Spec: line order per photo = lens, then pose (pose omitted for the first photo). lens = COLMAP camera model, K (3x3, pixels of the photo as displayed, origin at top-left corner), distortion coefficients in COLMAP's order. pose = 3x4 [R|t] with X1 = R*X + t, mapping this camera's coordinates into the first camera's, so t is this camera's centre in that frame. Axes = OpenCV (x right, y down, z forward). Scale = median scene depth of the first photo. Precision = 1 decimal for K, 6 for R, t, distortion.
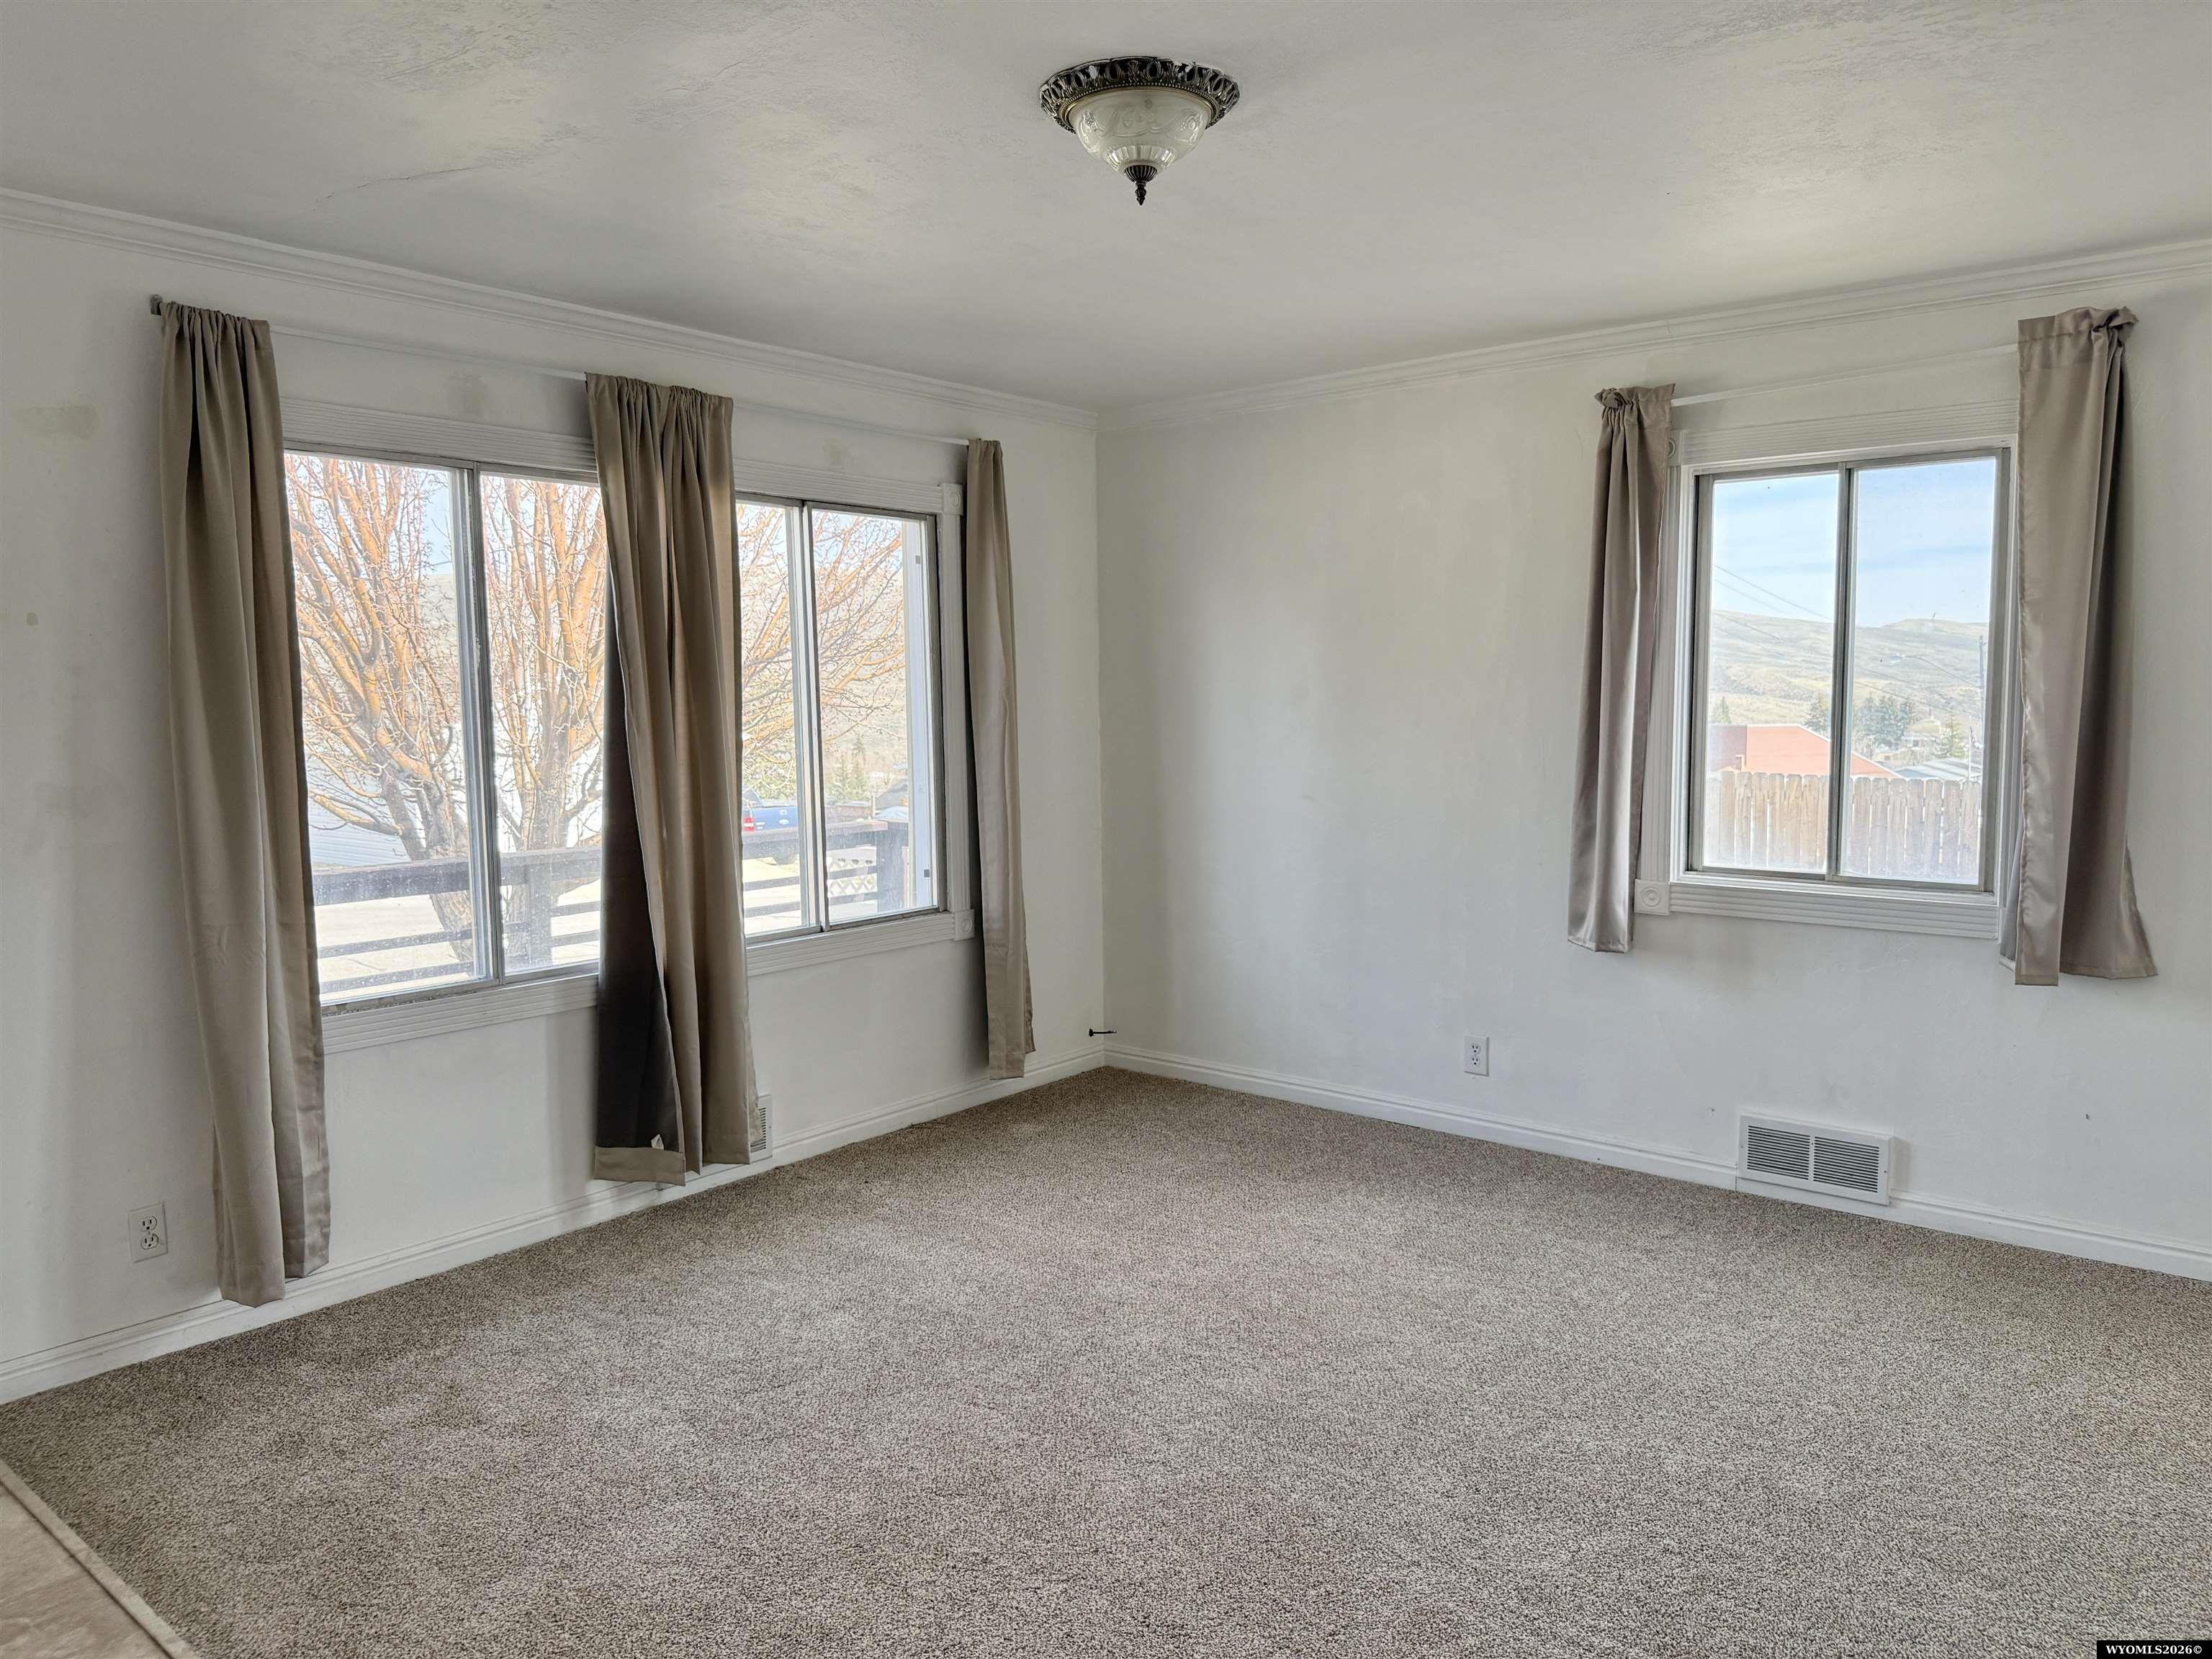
lens RADIAL K [[1537.7, 0, 1106.0], [0, 1537.7, 829.5], [0, 0, 1]] dist [0.009946, -0.007966]
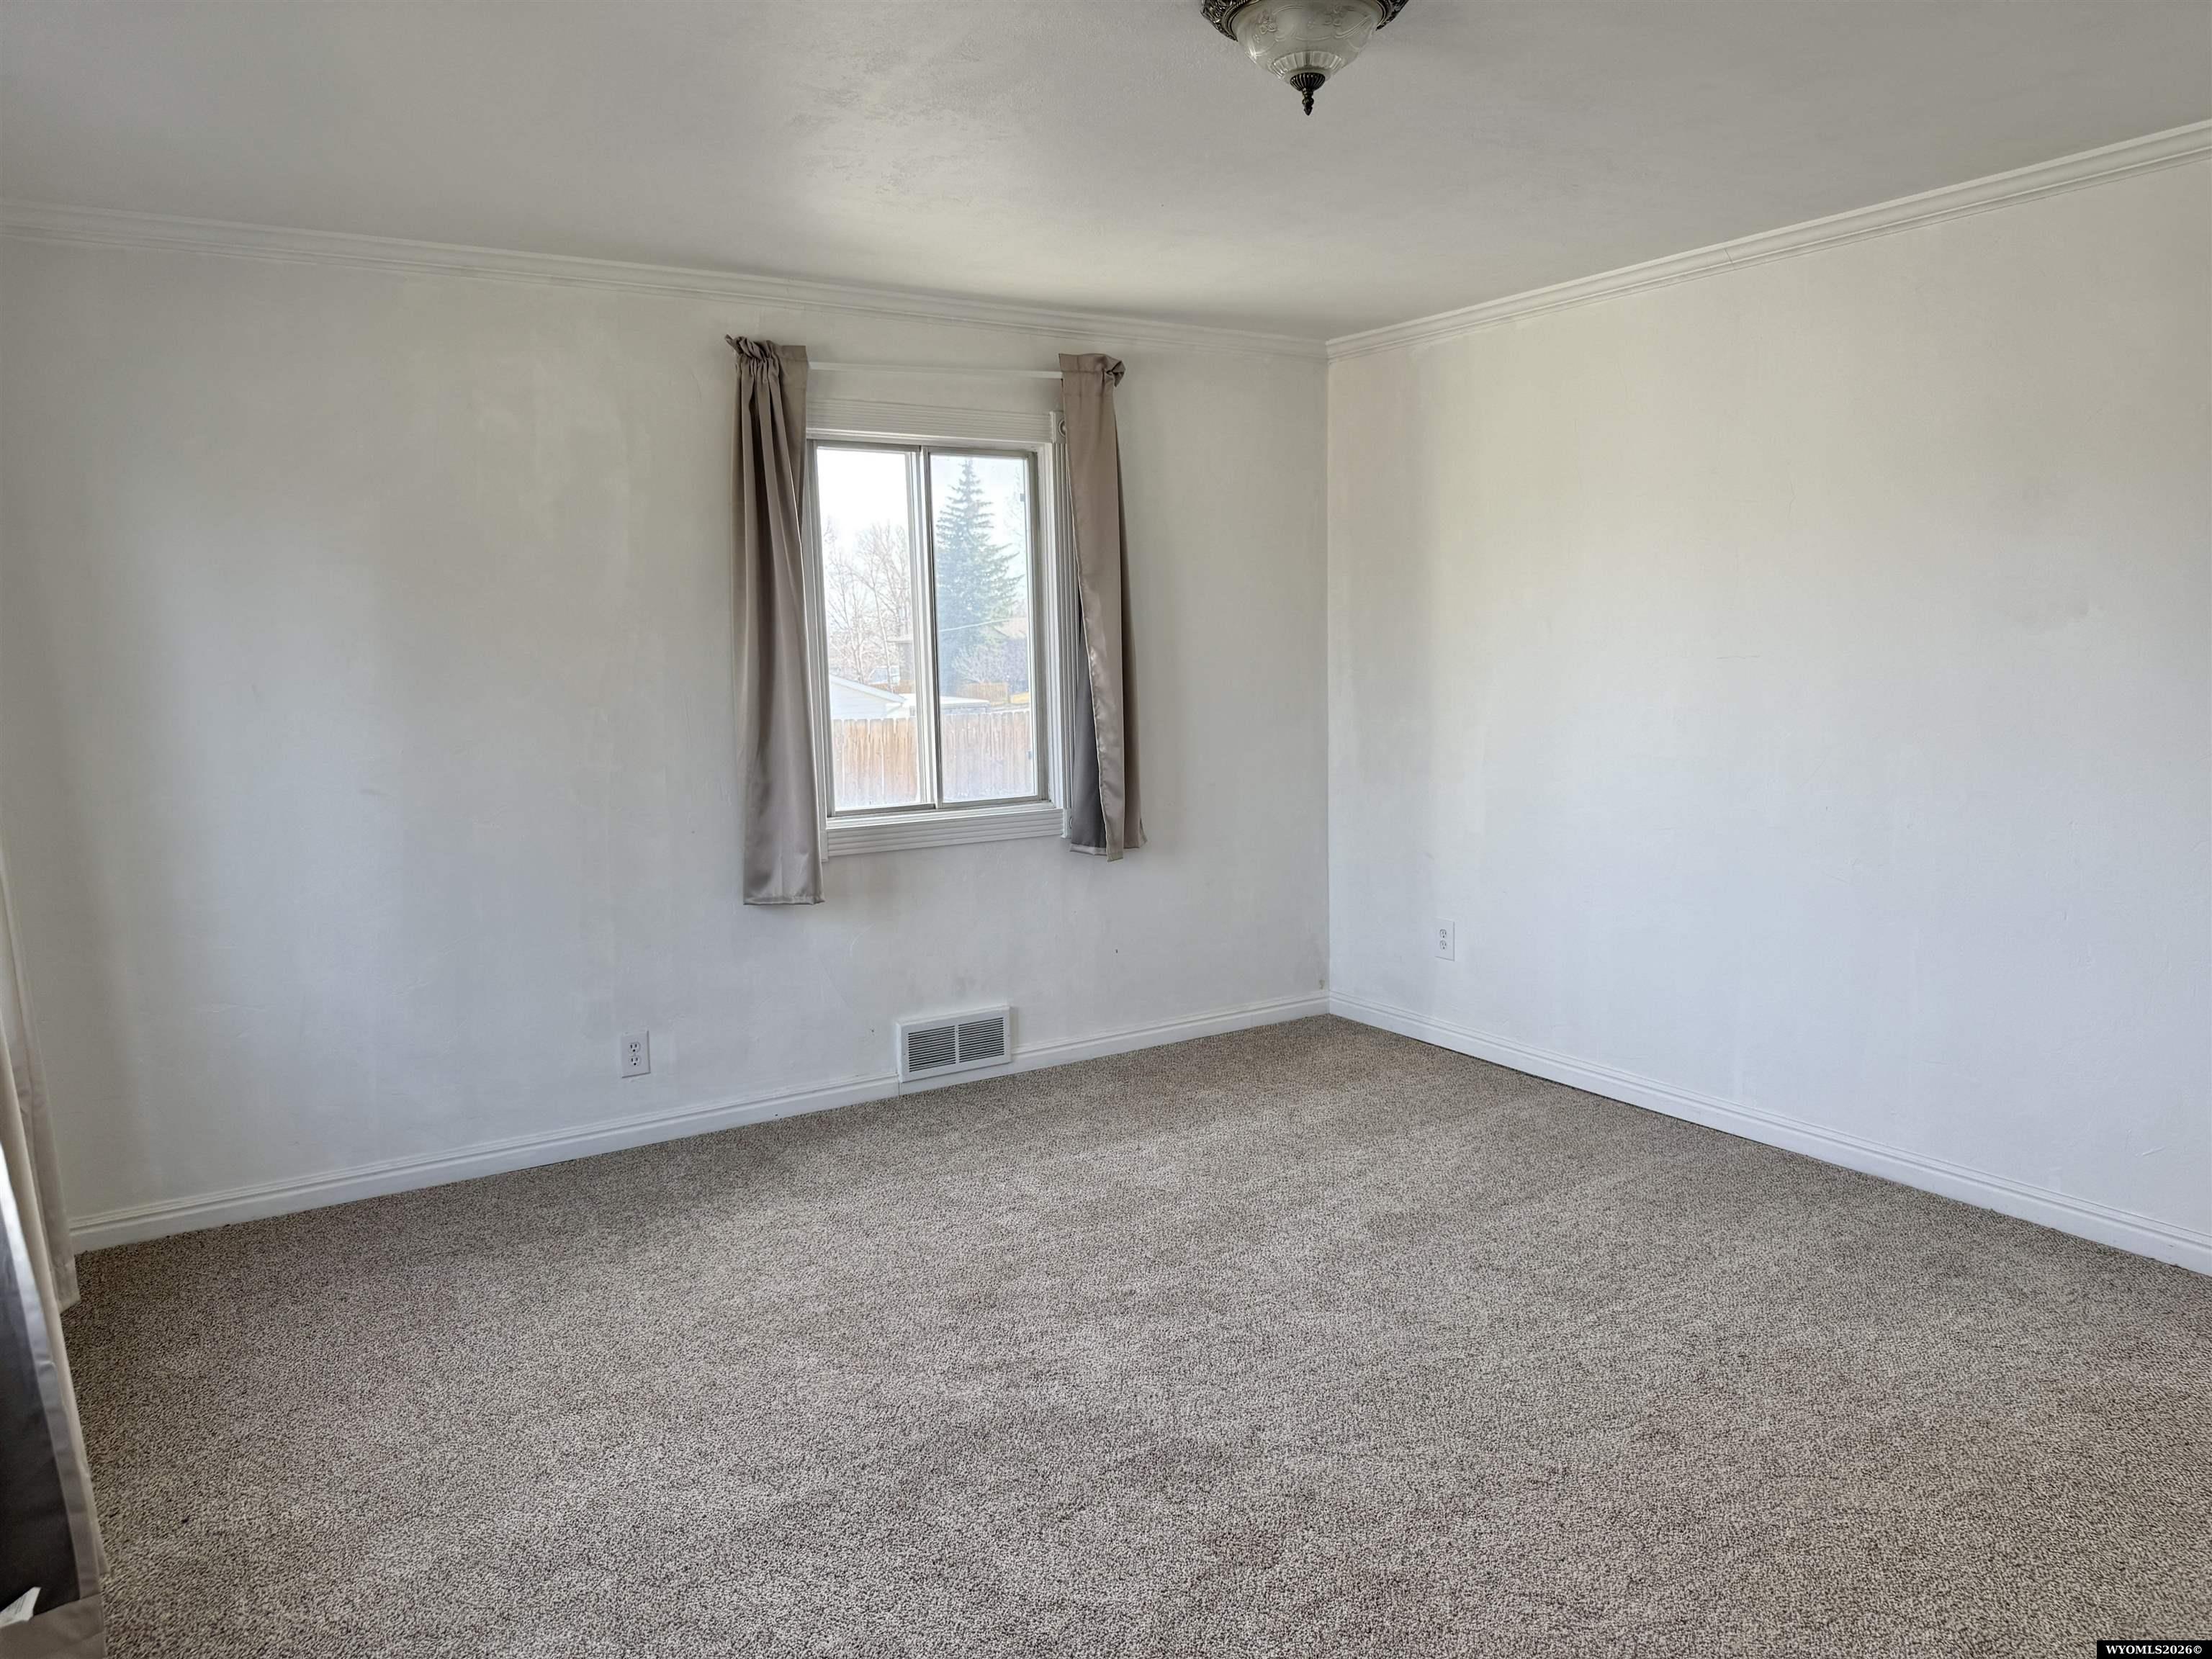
lens RADIAL K [[1539.5, 0, 1113.1], [0, 1539.5, 827.2], [0, 0, 1]] dist [0.088208, -0.080504]
pose [[0.312917, -0.132858, 0.940442, -0.588708], [0.092234, 0.989739, 0.109133, -0.067816], [-0.945291, 0.052591, 0.321960, 0.500527]]
